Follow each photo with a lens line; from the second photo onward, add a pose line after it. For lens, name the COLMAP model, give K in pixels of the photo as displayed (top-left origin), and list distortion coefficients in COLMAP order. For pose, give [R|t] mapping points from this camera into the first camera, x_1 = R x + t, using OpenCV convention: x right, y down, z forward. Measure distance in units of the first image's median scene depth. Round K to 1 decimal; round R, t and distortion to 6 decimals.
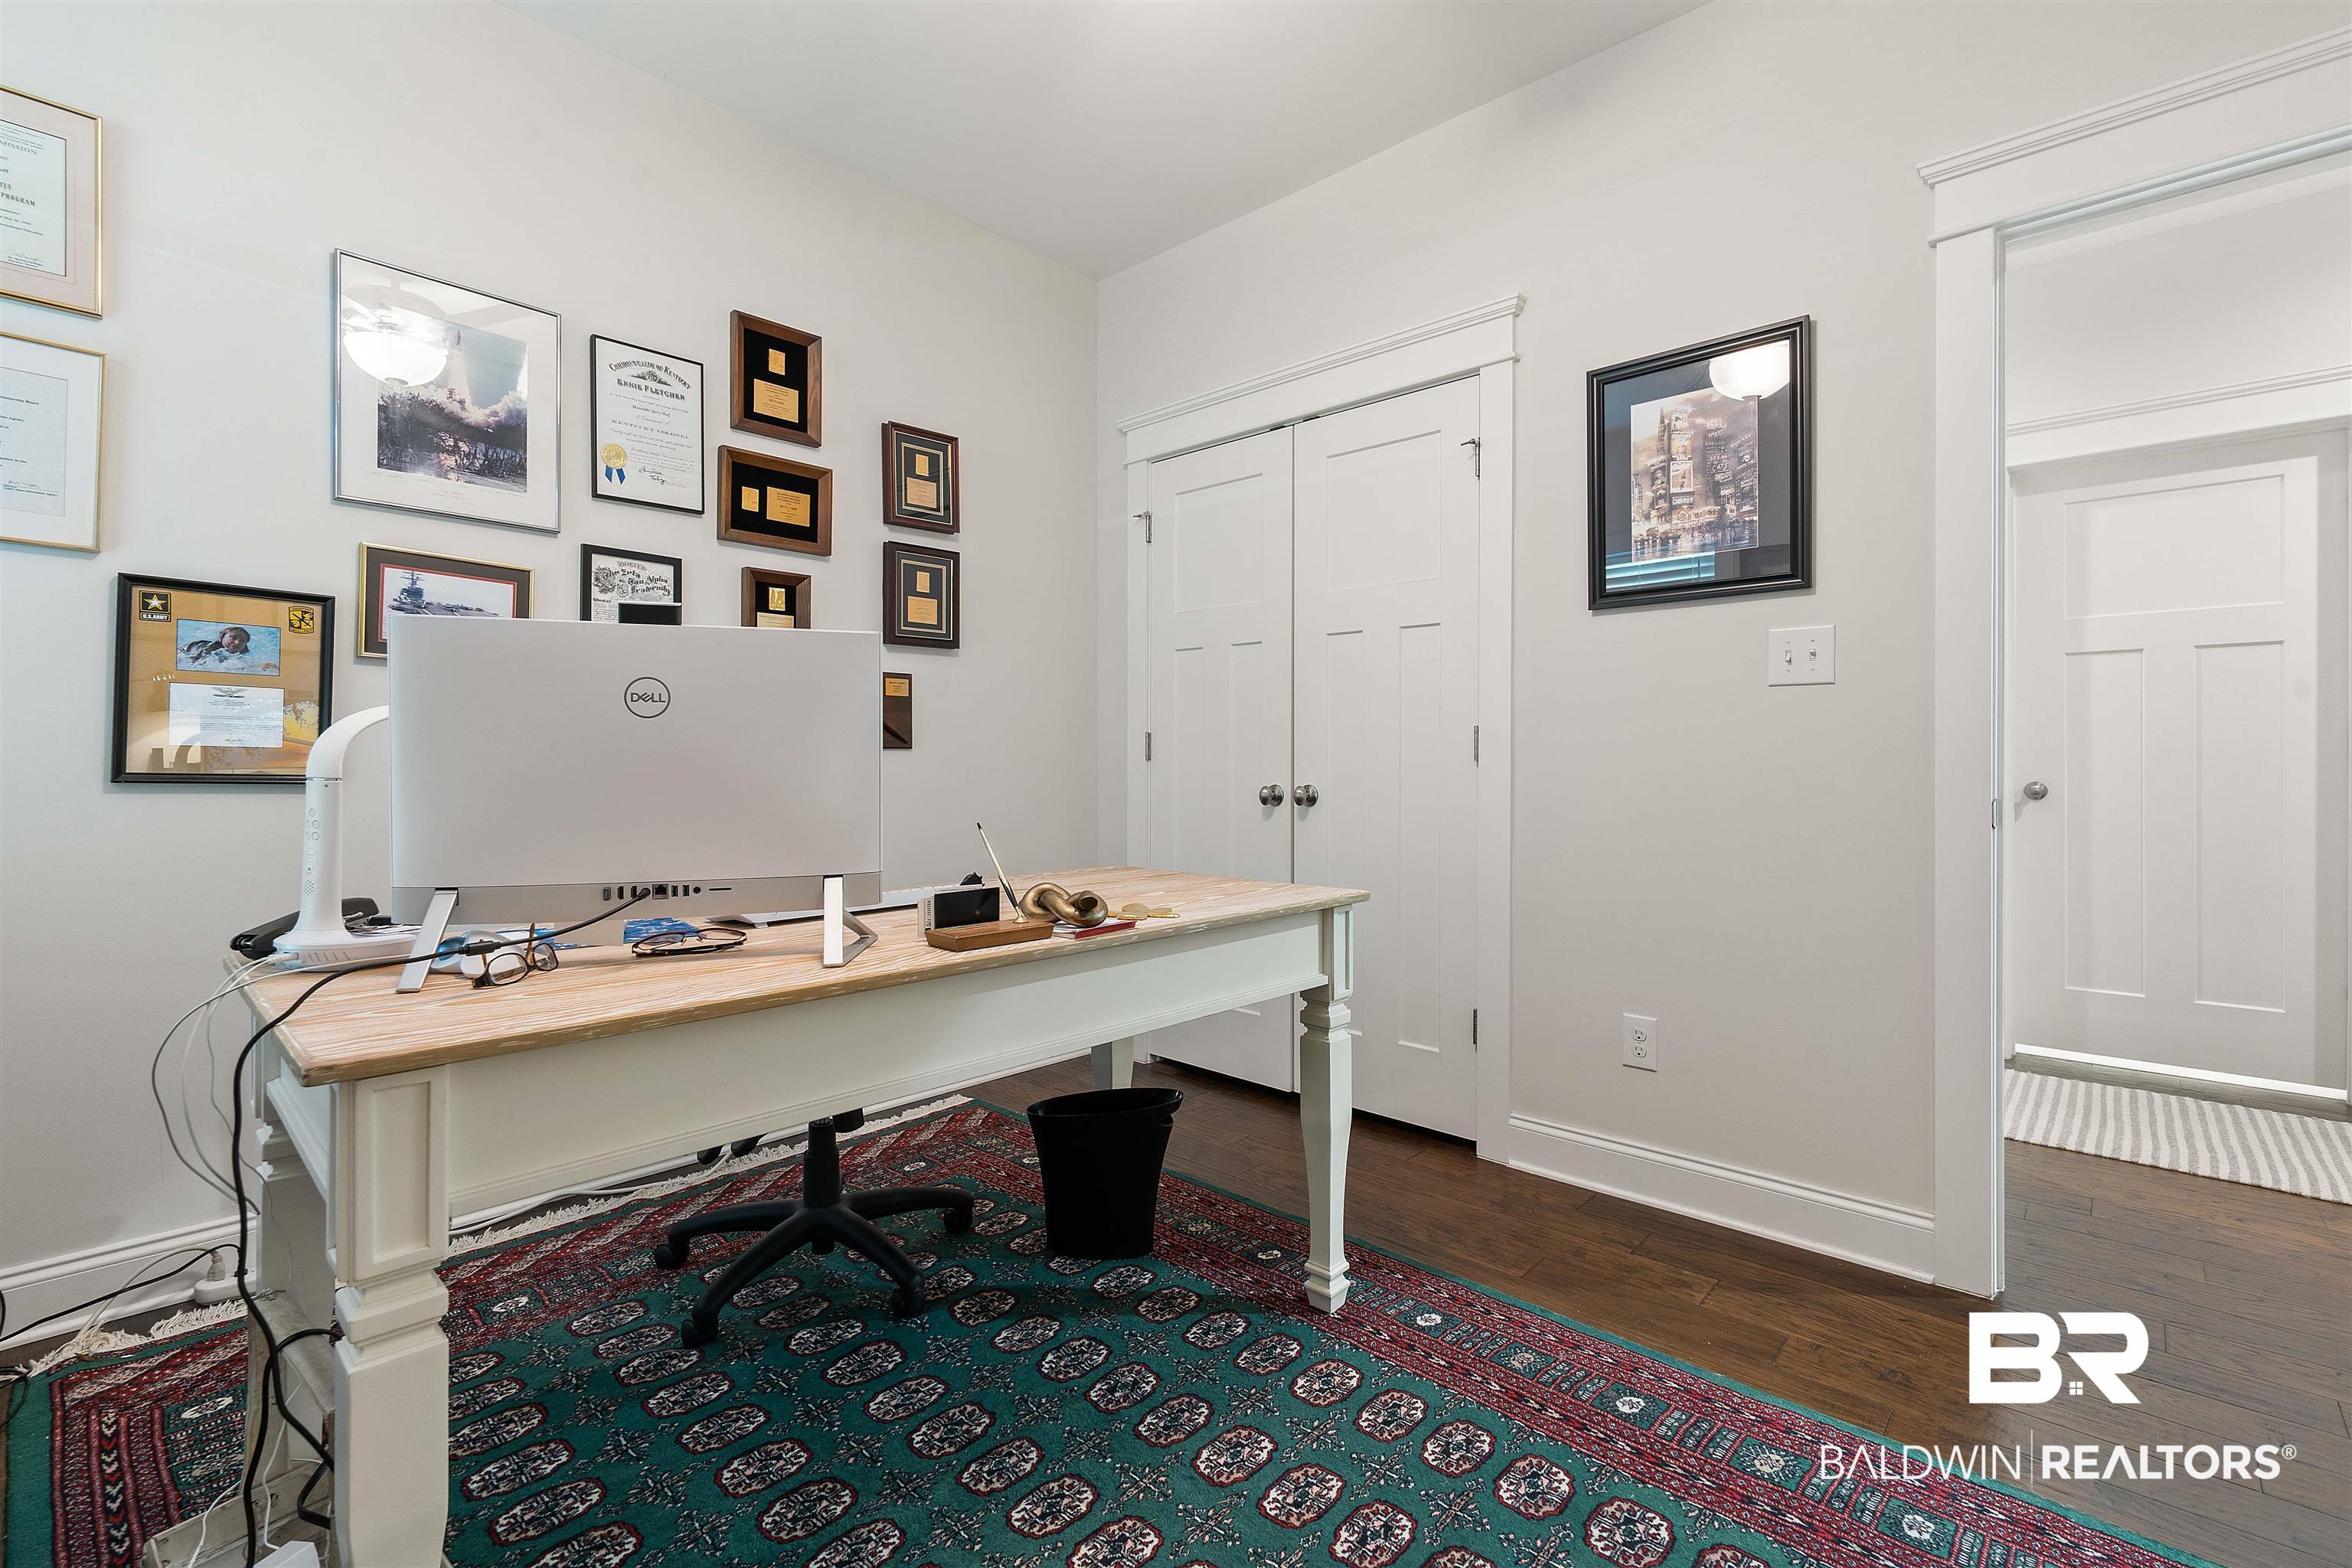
lens RADIAL K [[1020.4, 0, 1177.9], [0, 1020.4, 772.8], [0, 0, 1]] dist [-0.010569, 0.000112]
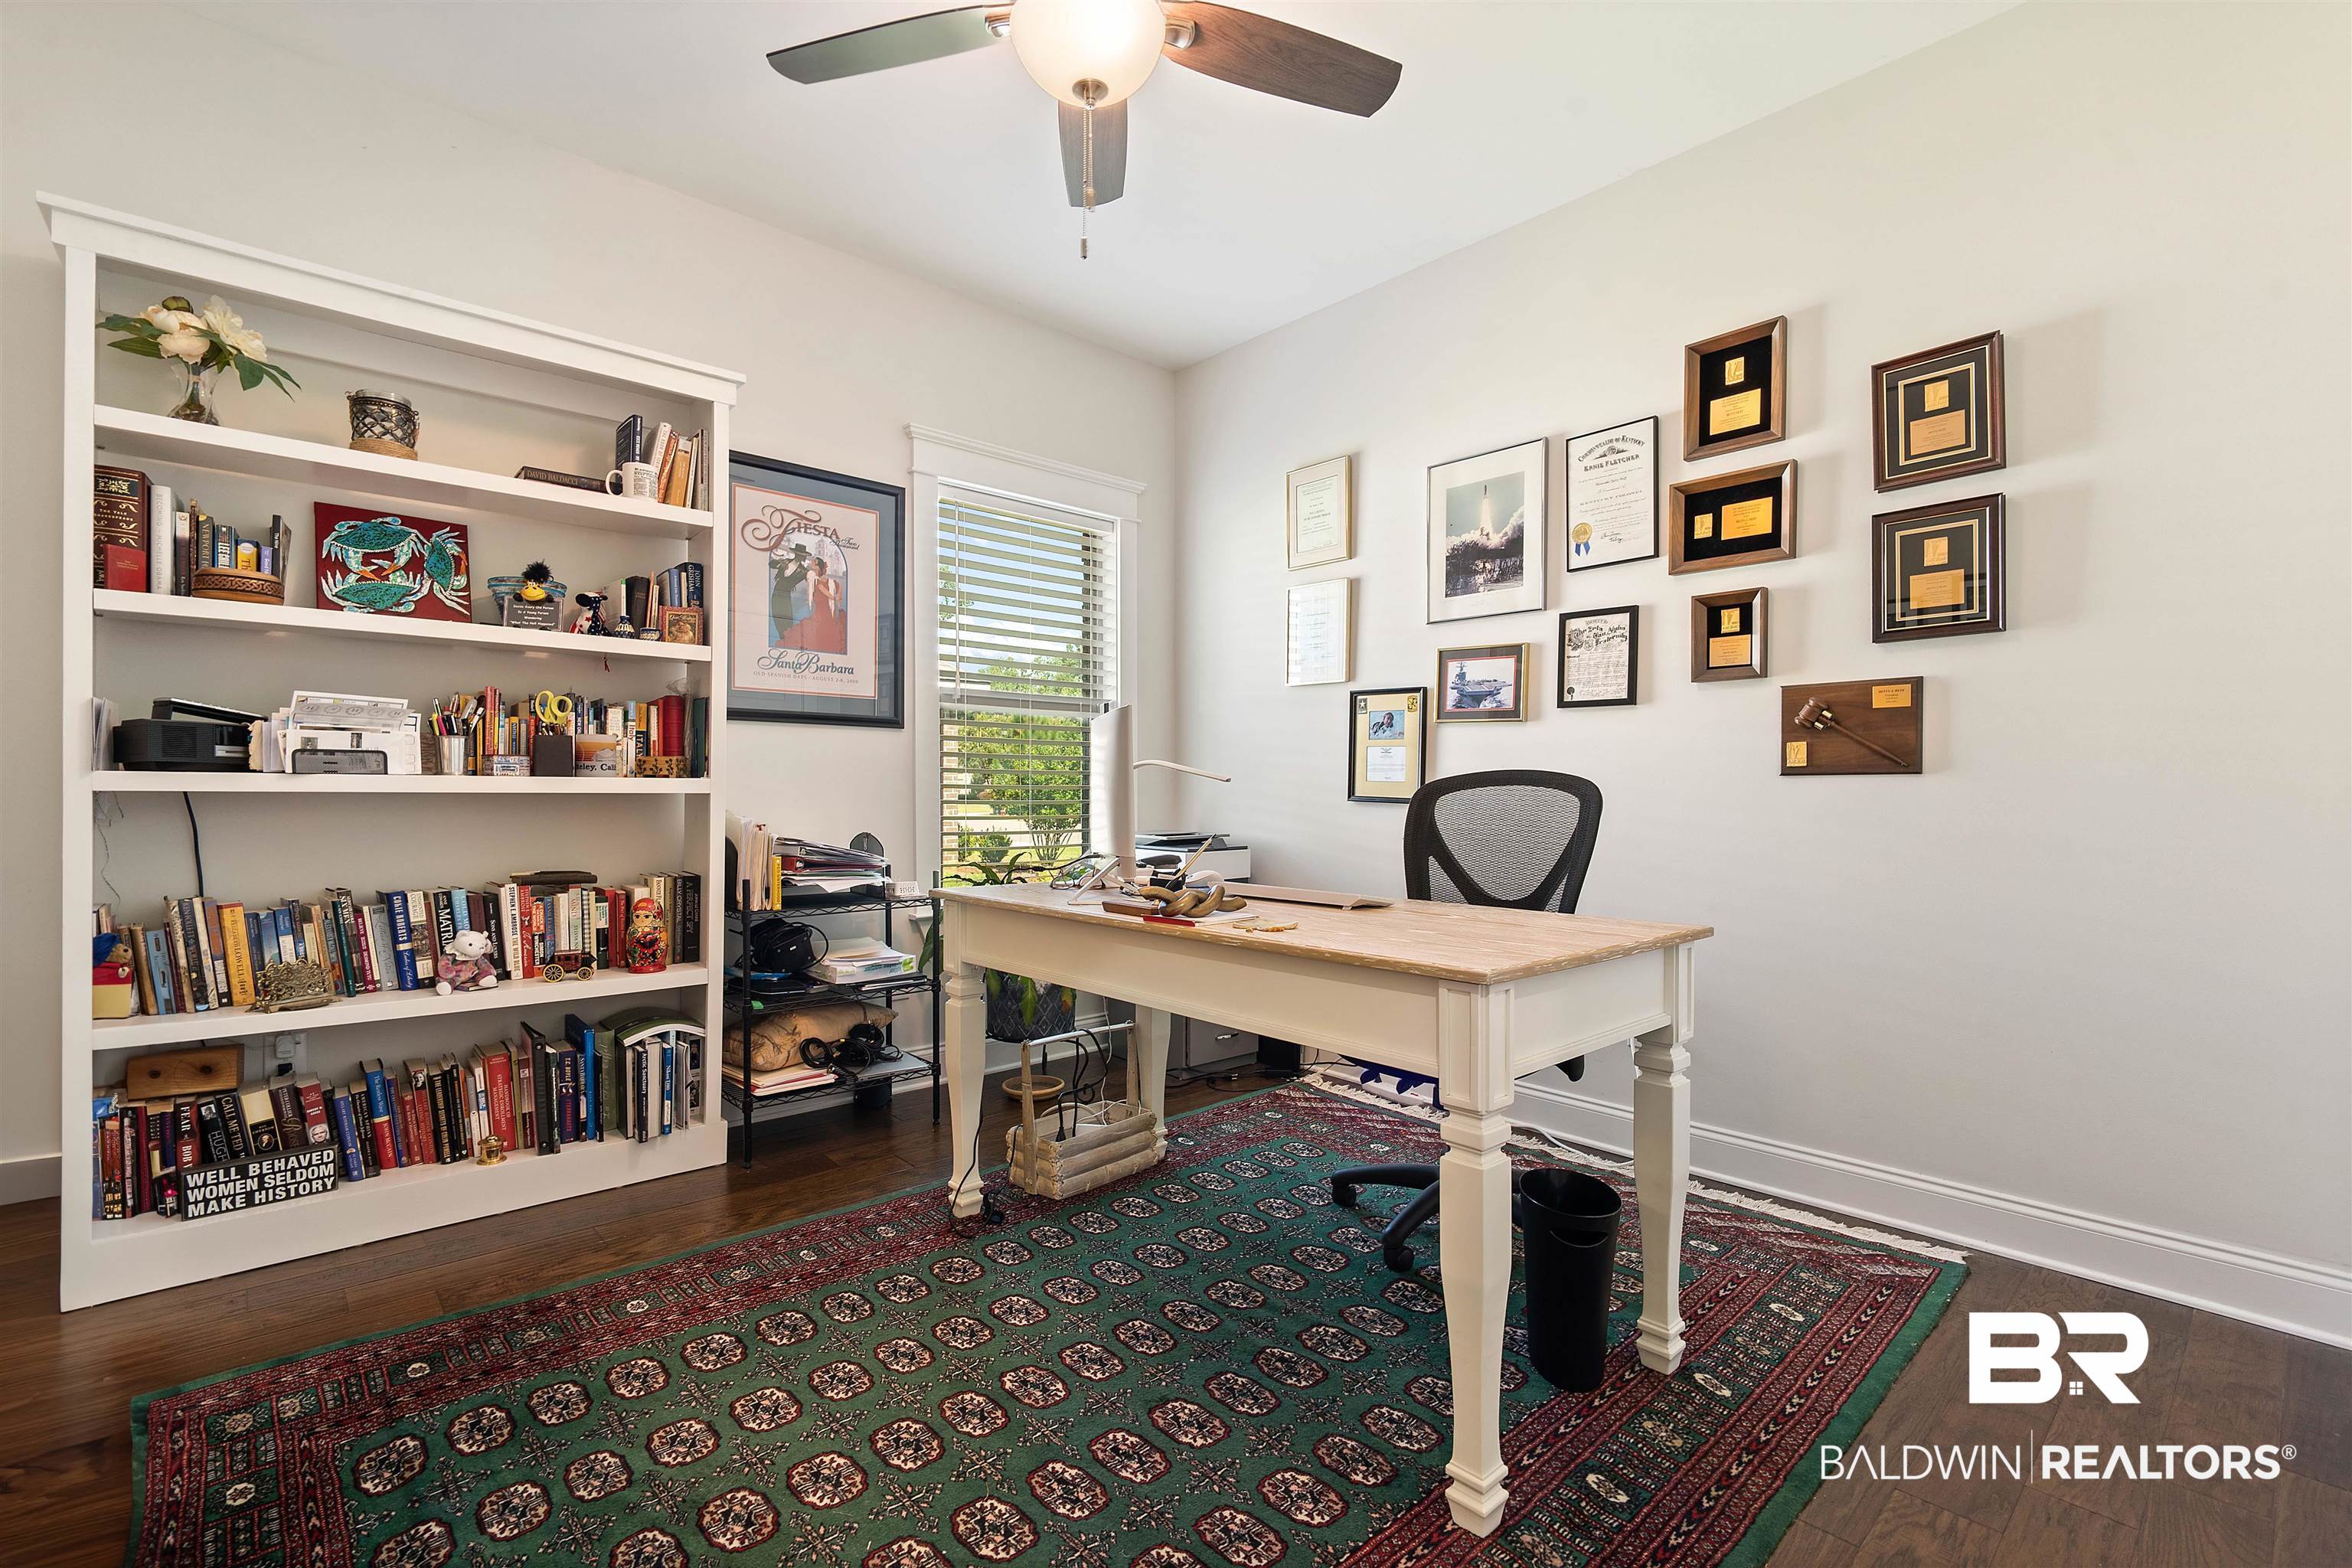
lens RADIAL K [[1020.4, 0, 1176.6], [0, 1020.4, 779.9], [0, 0, 1]] dist [-0.010569, 0.000112]
pose [[-0.085568, 0.007360, -0.996305, 0.607923], [0.005102, 0.999963, 0.006949, -0.029999], [0.996319, -0.004489, -0.085602, 0.563869]]
